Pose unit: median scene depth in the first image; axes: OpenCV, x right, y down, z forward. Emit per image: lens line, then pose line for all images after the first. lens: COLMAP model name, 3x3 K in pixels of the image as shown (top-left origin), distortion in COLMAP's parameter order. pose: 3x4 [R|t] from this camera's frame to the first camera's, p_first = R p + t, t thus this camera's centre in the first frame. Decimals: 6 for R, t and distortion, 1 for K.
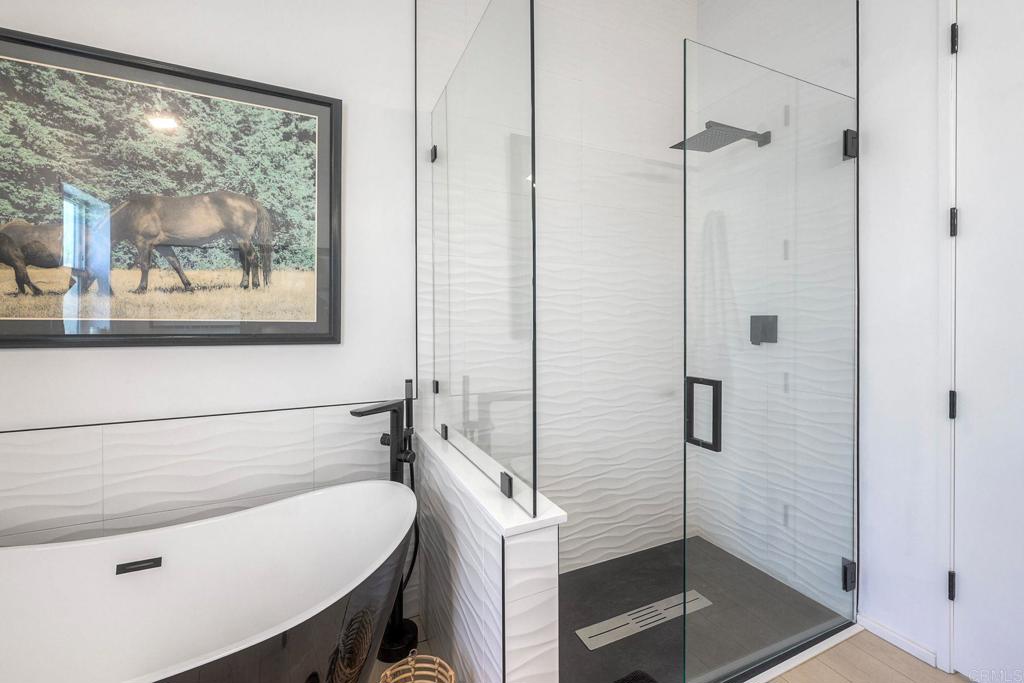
lens RADIAL K [[418.8, 0, 517.2], [0, 418.8, 325.2], [0, 0, 1]] dist [-0.002218, -0.001474]
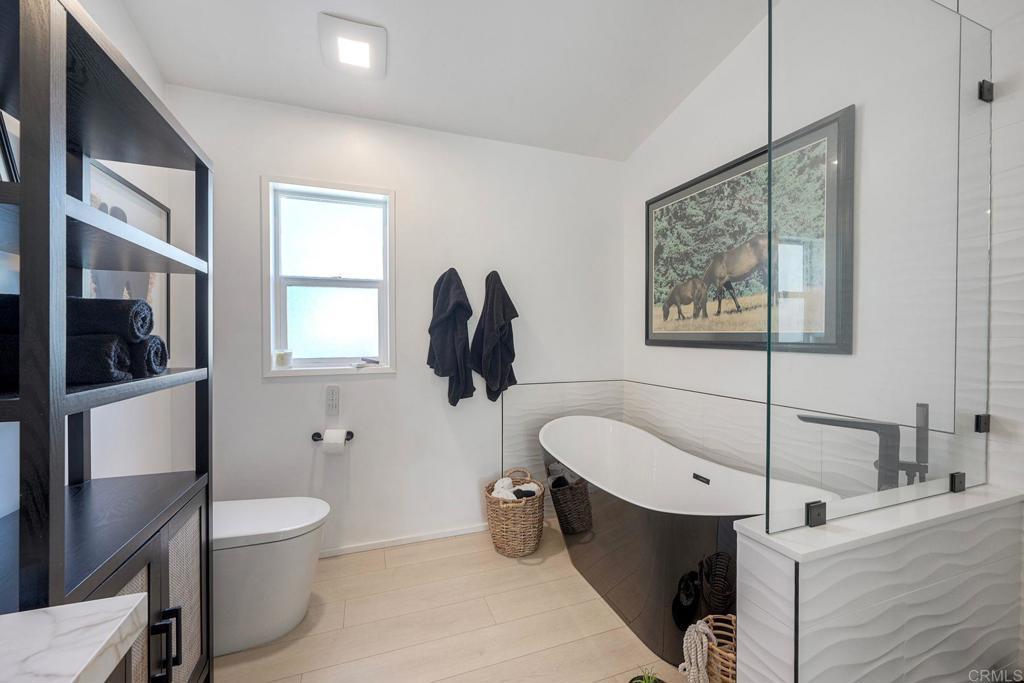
lens RADIAL K [[418.8, 0, 515.9], [0, 418.8, 338.0], [0, 0, 1]] dist [-0.002218, -0.001474]
pose [[-0.098508, 0.007802, -0.995106, 0.747331], [-0.003570, 0.999960, 0.008194, -0.000004], [0.995130, 0.004360, -0.098477, 0.378460]]
